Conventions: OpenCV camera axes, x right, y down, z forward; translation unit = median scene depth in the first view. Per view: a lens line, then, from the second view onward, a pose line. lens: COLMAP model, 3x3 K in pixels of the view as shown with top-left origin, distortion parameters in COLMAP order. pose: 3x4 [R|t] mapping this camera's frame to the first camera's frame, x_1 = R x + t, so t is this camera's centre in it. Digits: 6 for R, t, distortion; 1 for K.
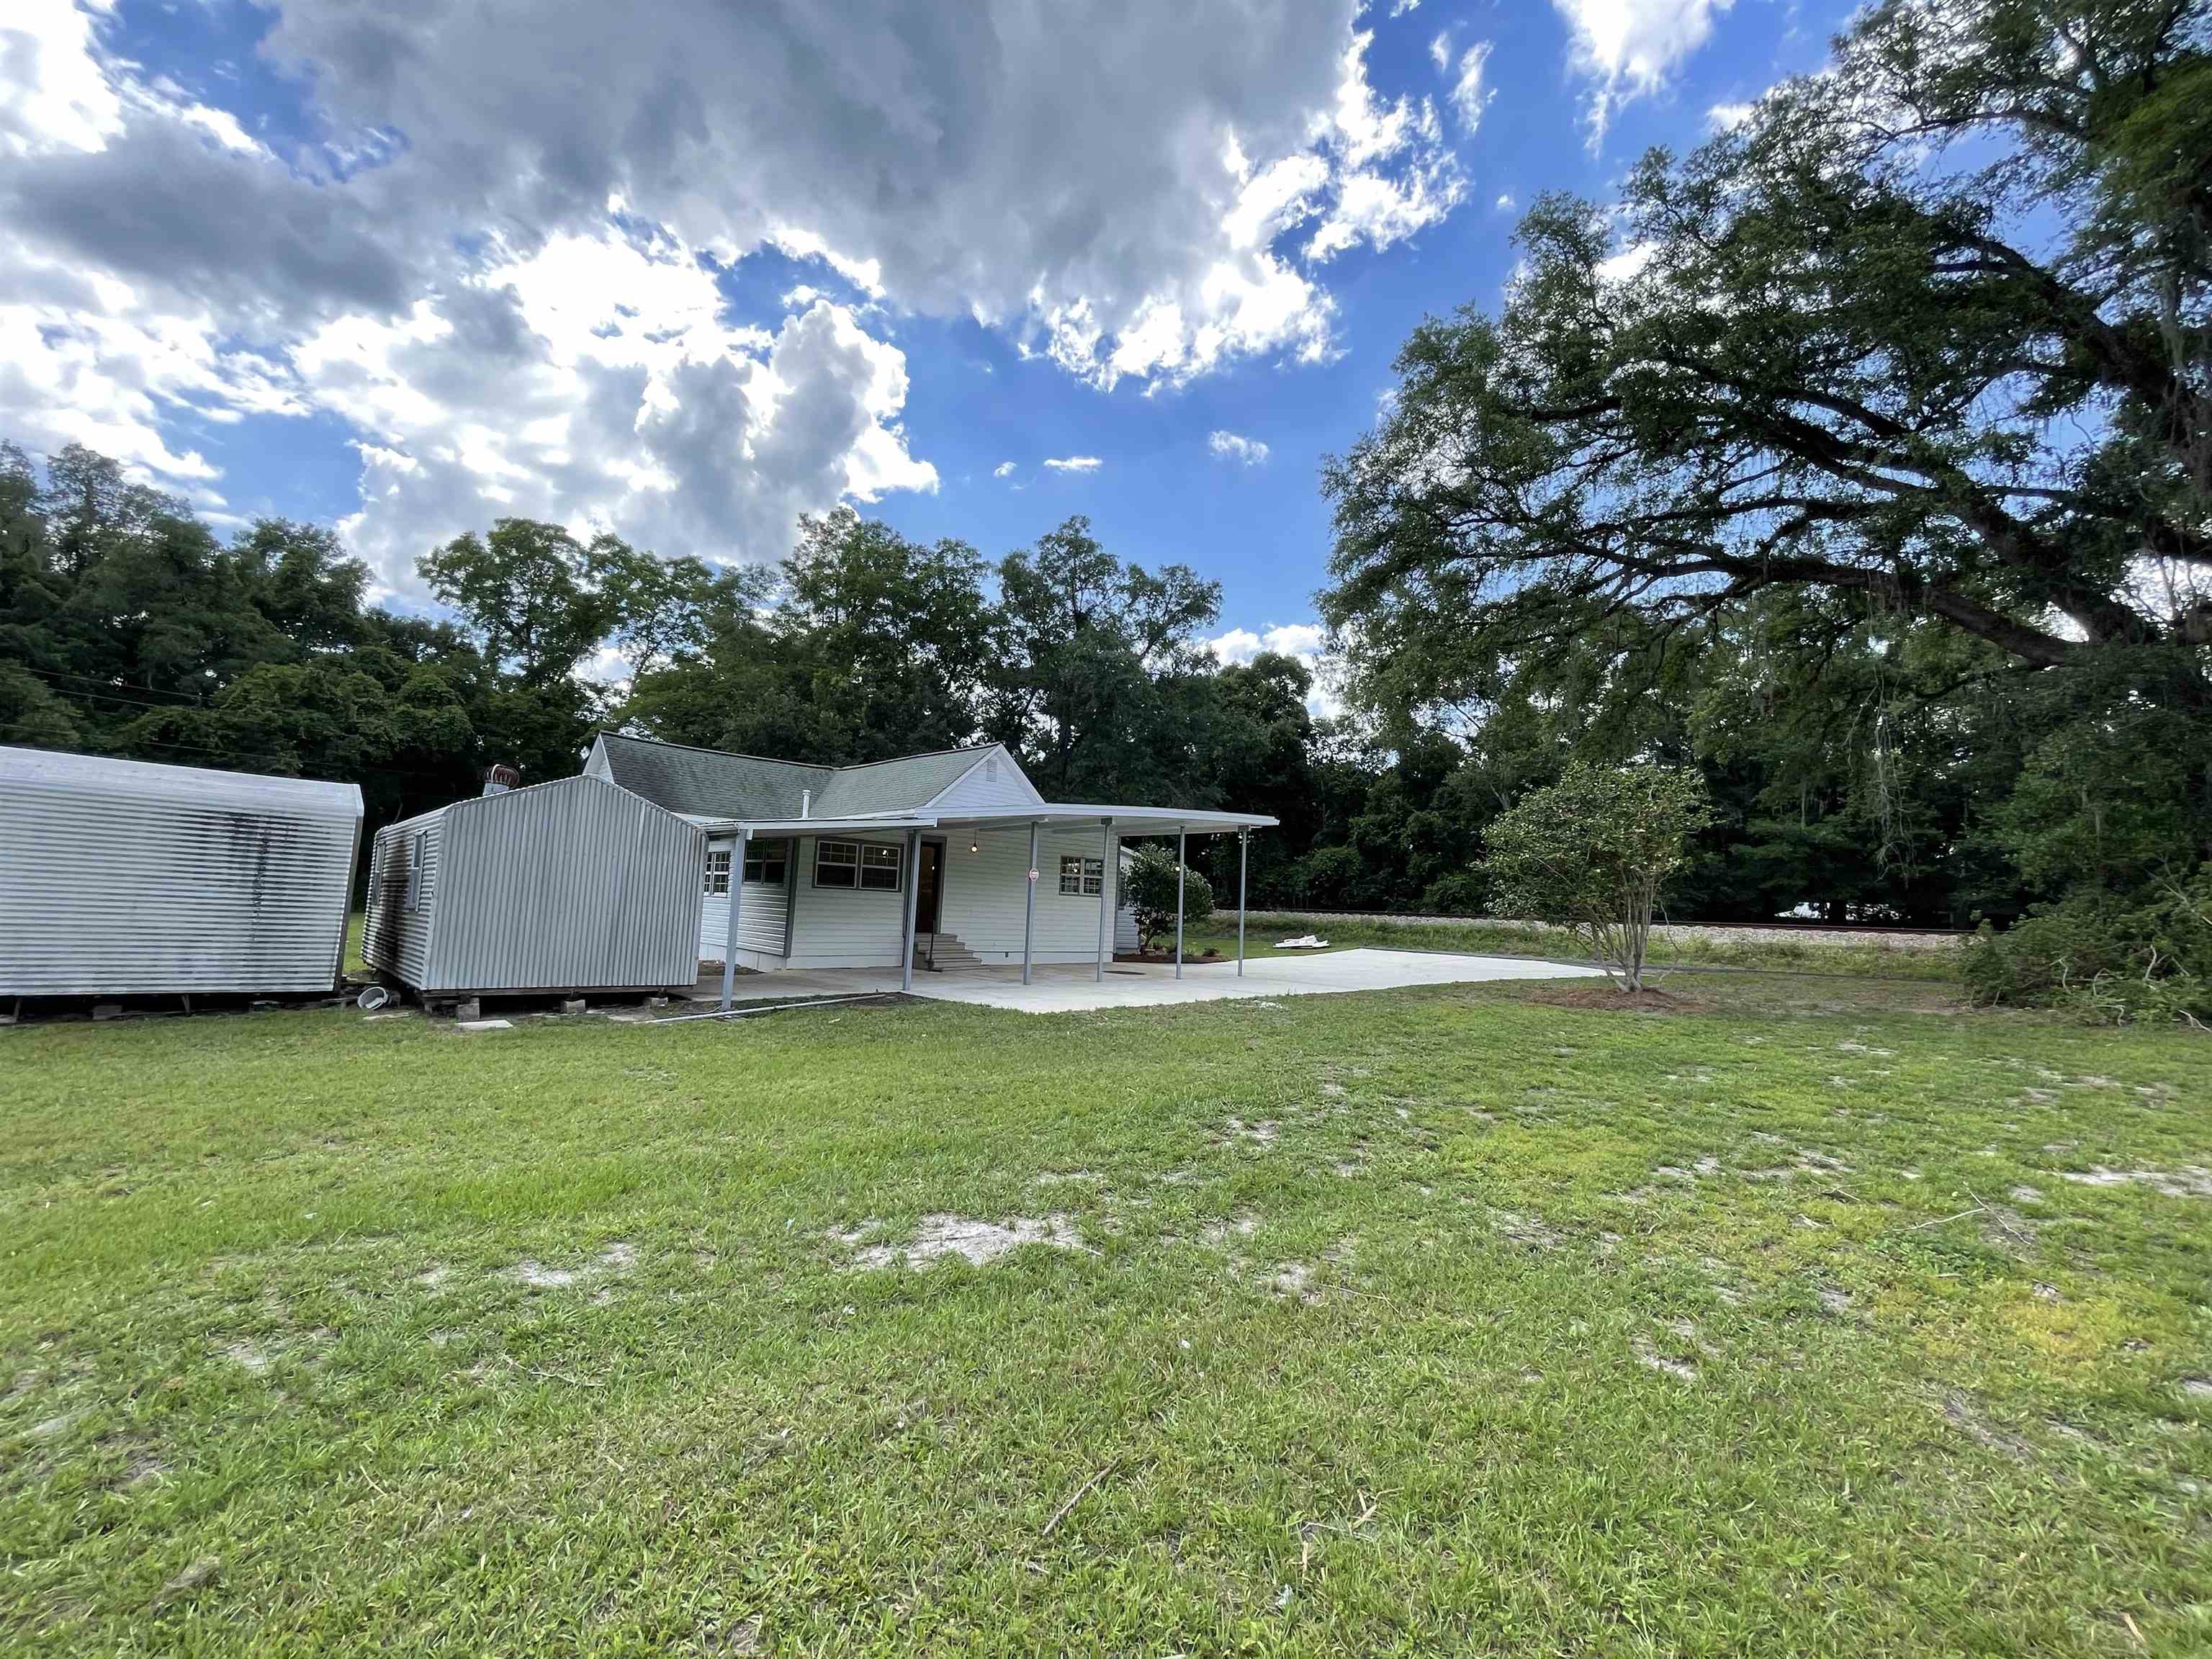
lens RADIAL K [[892.8, 0, 1106.0], [0, 892.8, 829.5], [0, 0, 1]] dist [-0.003692, -0.000056]
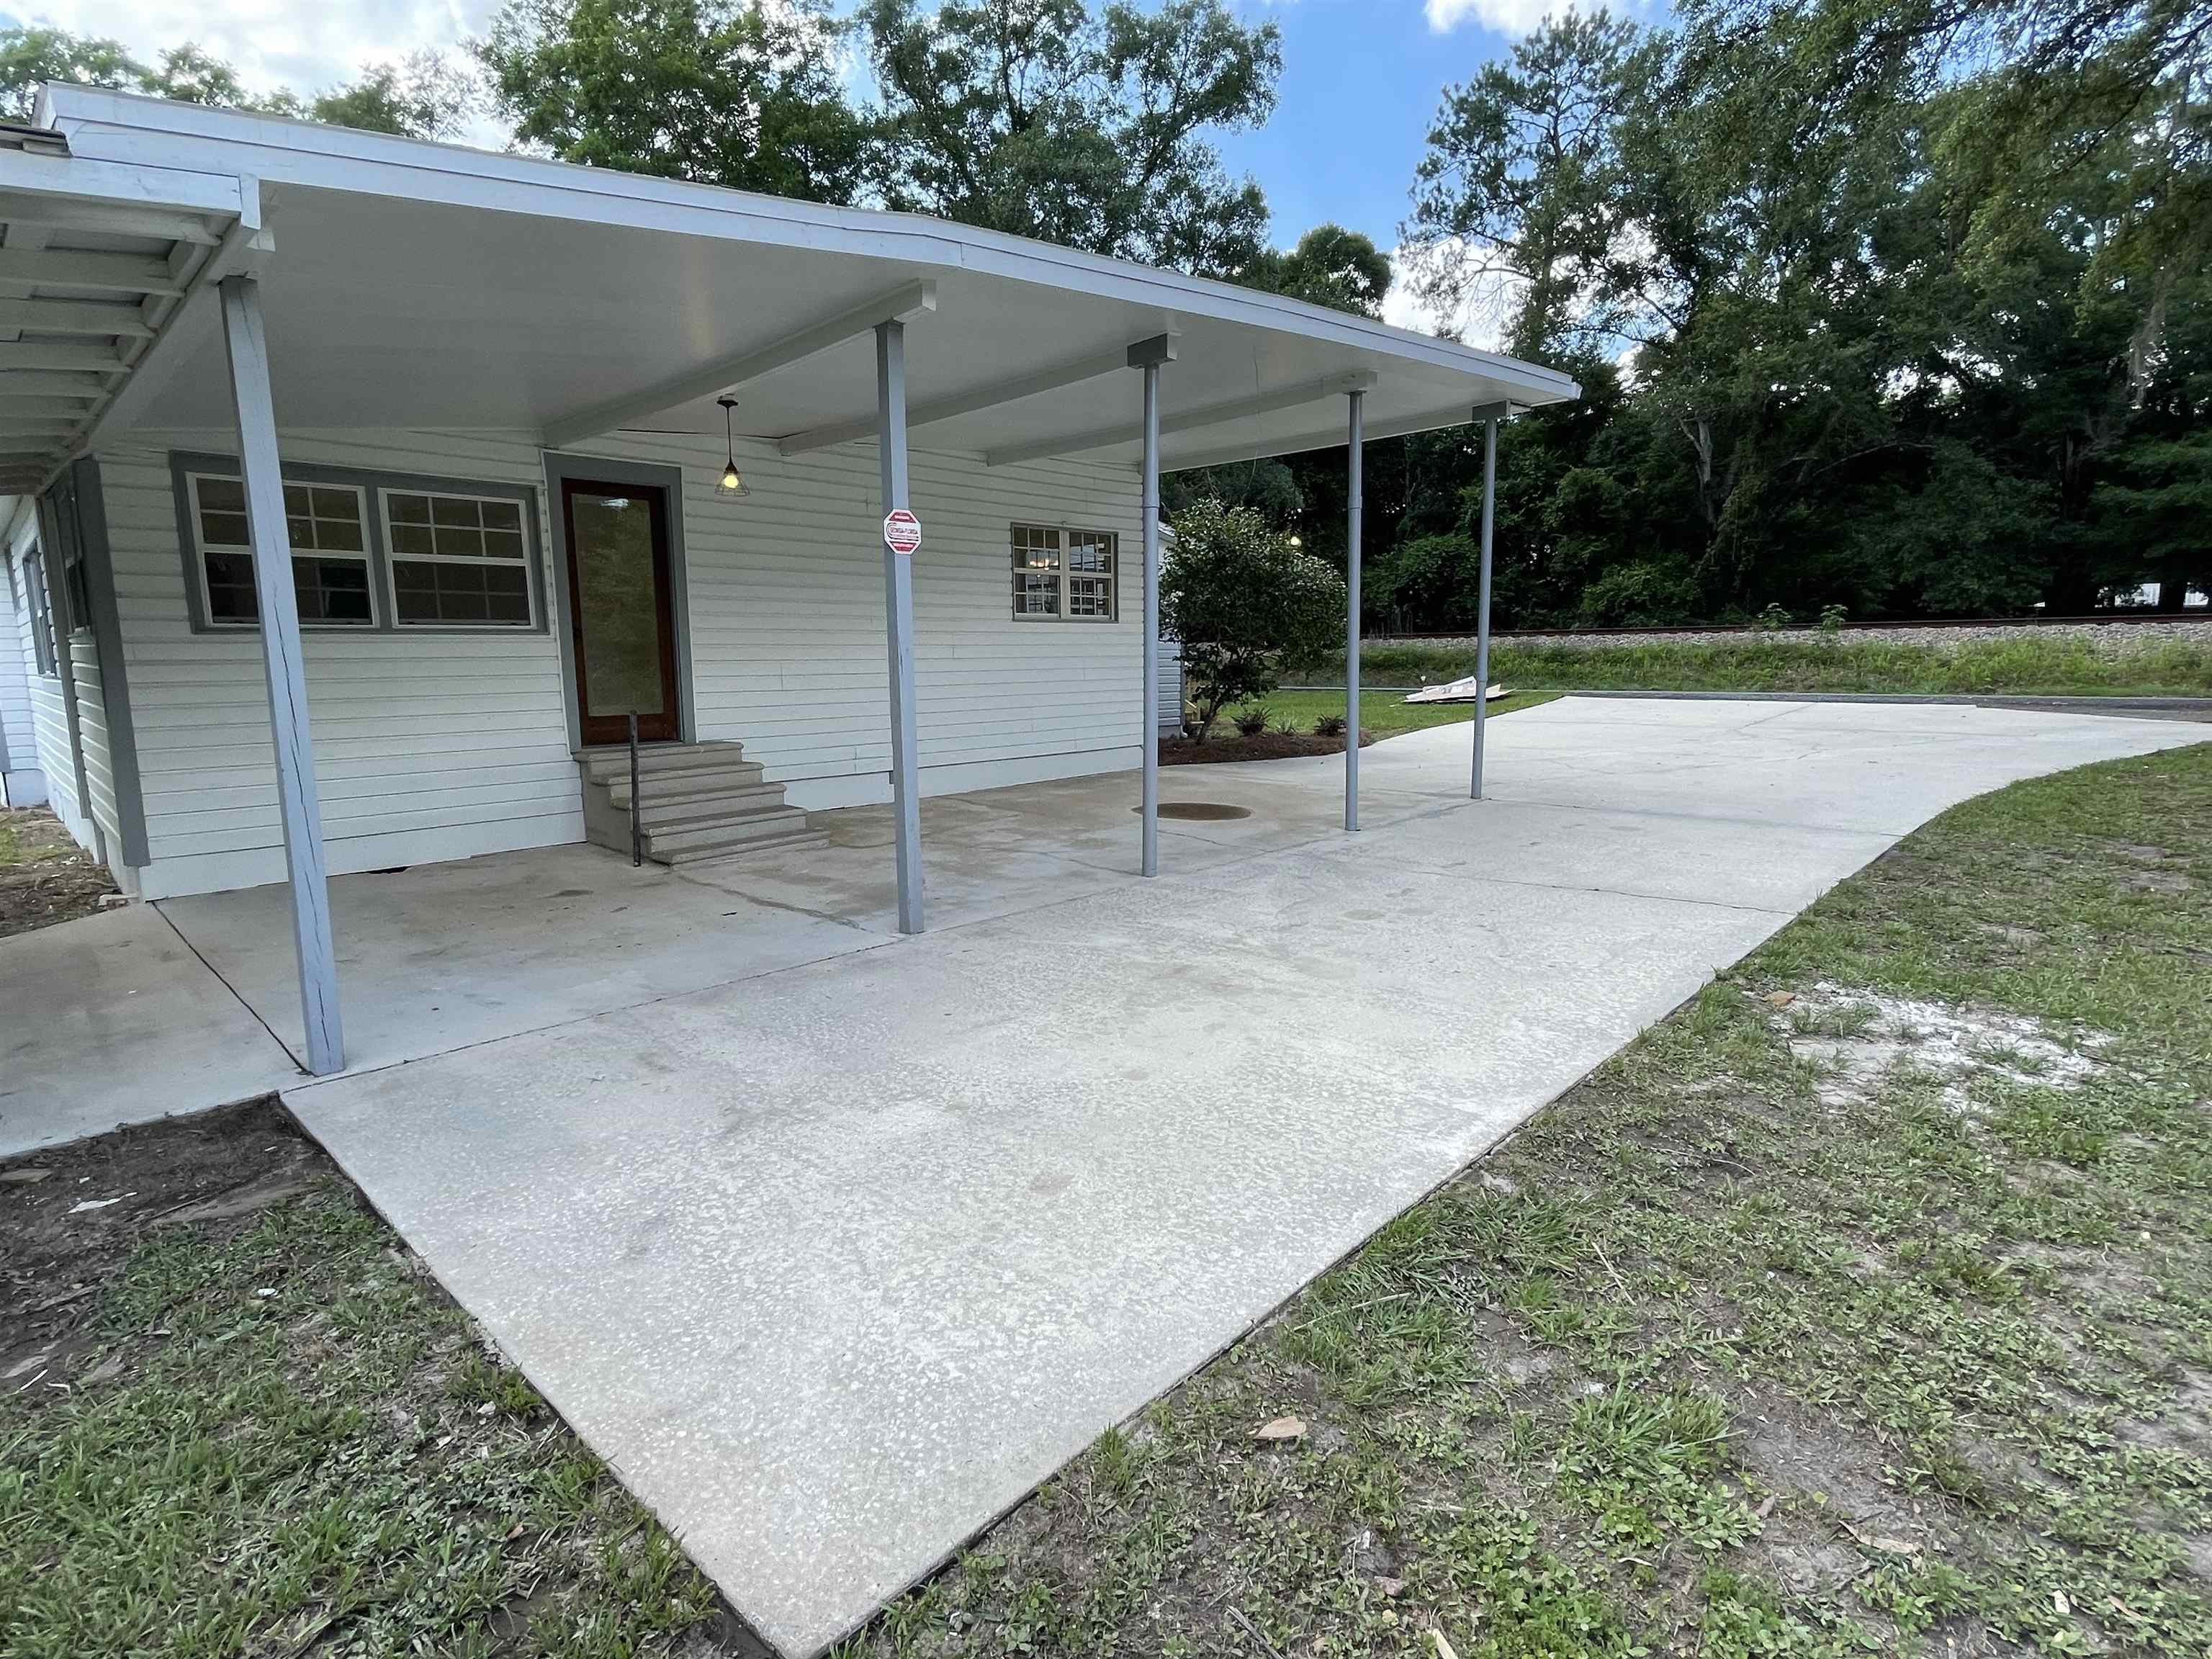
lens RADIAL K [[1127.0, 0, 1106.0], [0, 1127.0, 829.5], [0, 0, 1]] dist [-0.002097, -0.000281]
pose [[0.998266, -0.057976, 0.010223, -0.009570], [0.053731, 0.968232, 0.244212, 0.019793], [-0.024057, -0.243239, 0.969668, 0.222349]]
